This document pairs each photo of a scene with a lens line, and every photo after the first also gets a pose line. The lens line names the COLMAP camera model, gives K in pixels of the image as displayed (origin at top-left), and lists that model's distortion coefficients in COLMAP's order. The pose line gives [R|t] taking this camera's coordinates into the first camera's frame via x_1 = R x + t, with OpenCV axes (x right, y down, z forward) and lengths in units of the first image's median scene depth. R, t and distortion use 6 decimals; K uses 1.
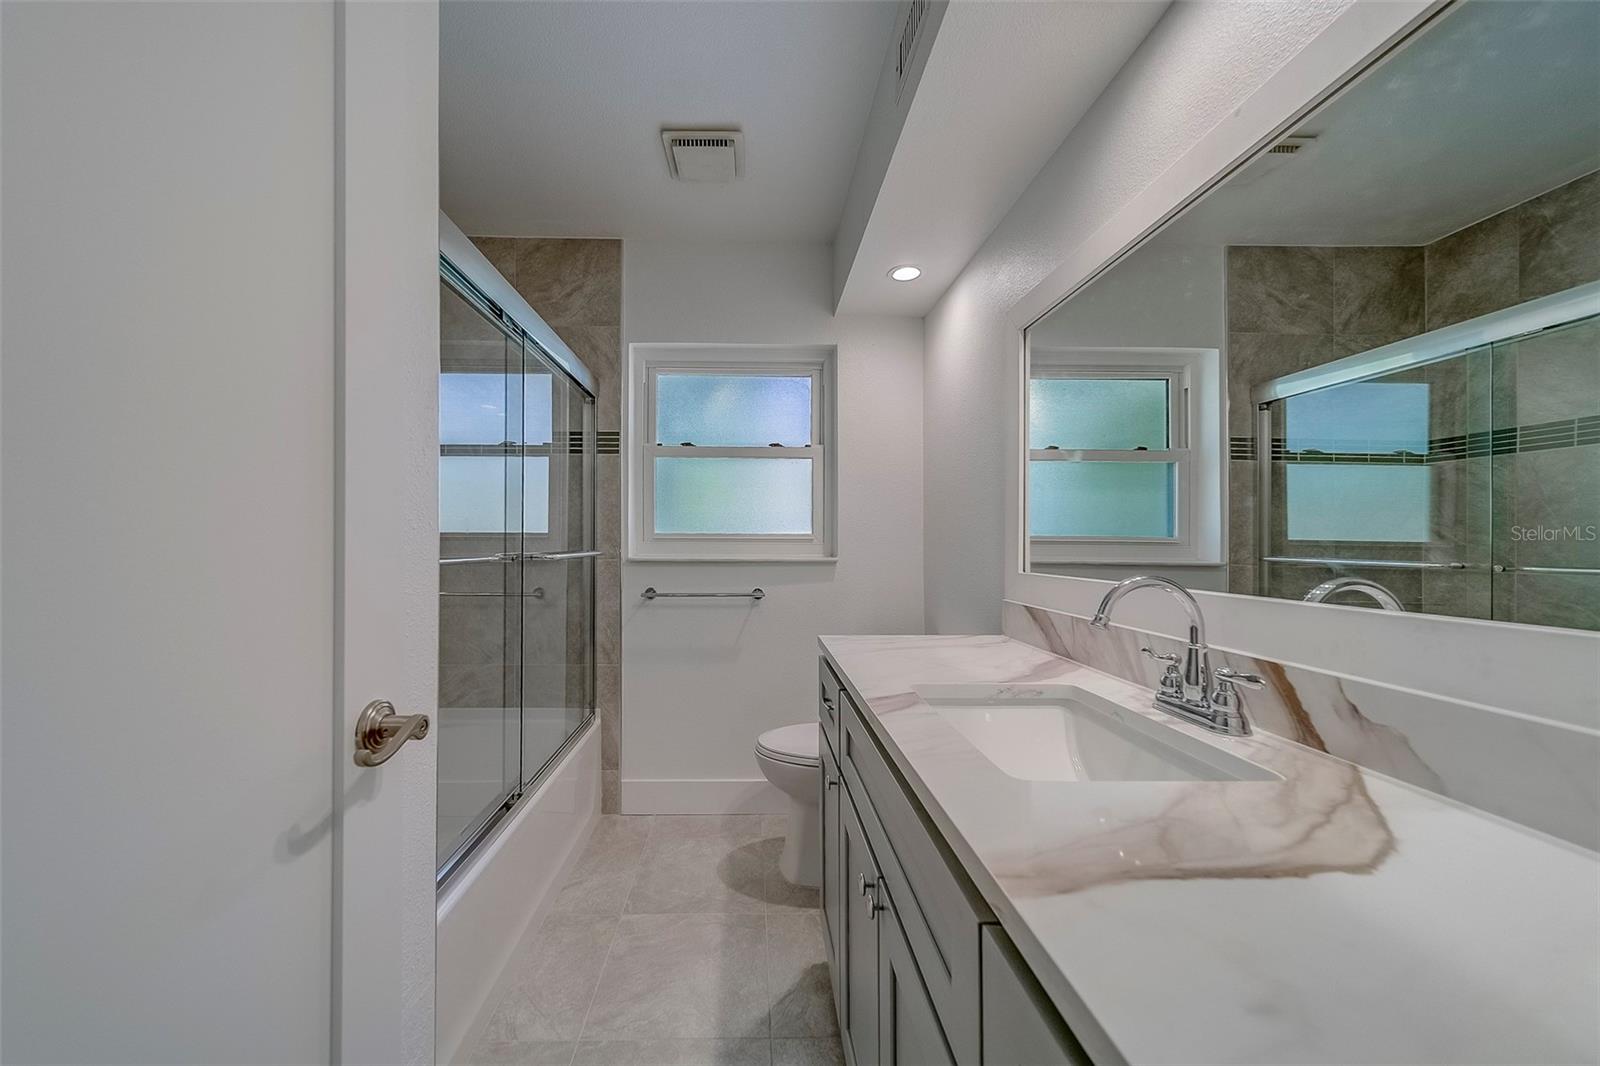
lens RADIAL K [[576.7, 0, 811.6], [0, 576.7, 533.4], [0, 0, 1]] dist [0.000610, 0.000022]
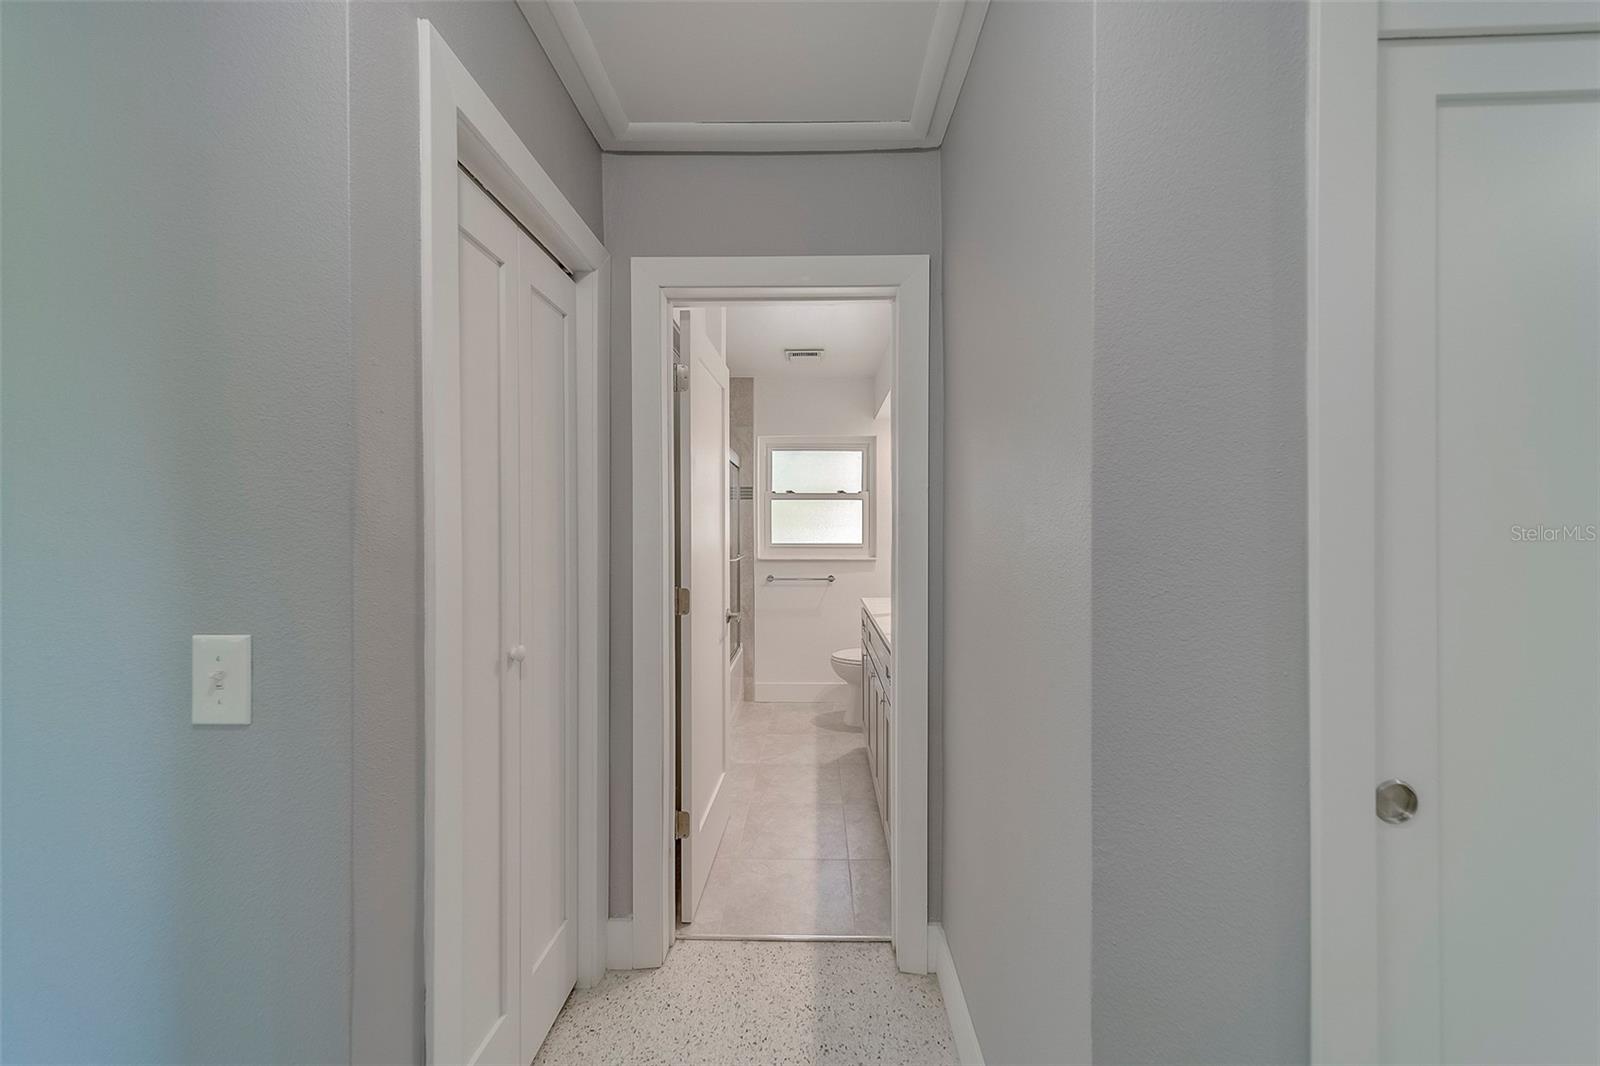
lens RADIAL K [[576.7, 0, 811.6], [0, 576.7, 533.4], [0, 0, 1]] dist [0.000610, 0.000022]
pose [[0.993552, 0.000027, -0.113377, 0.046951], [0.001881, 0.999858, 0.016723, -0.063311], [0.113361, -0.016828, 0.993411, -0.744303]]
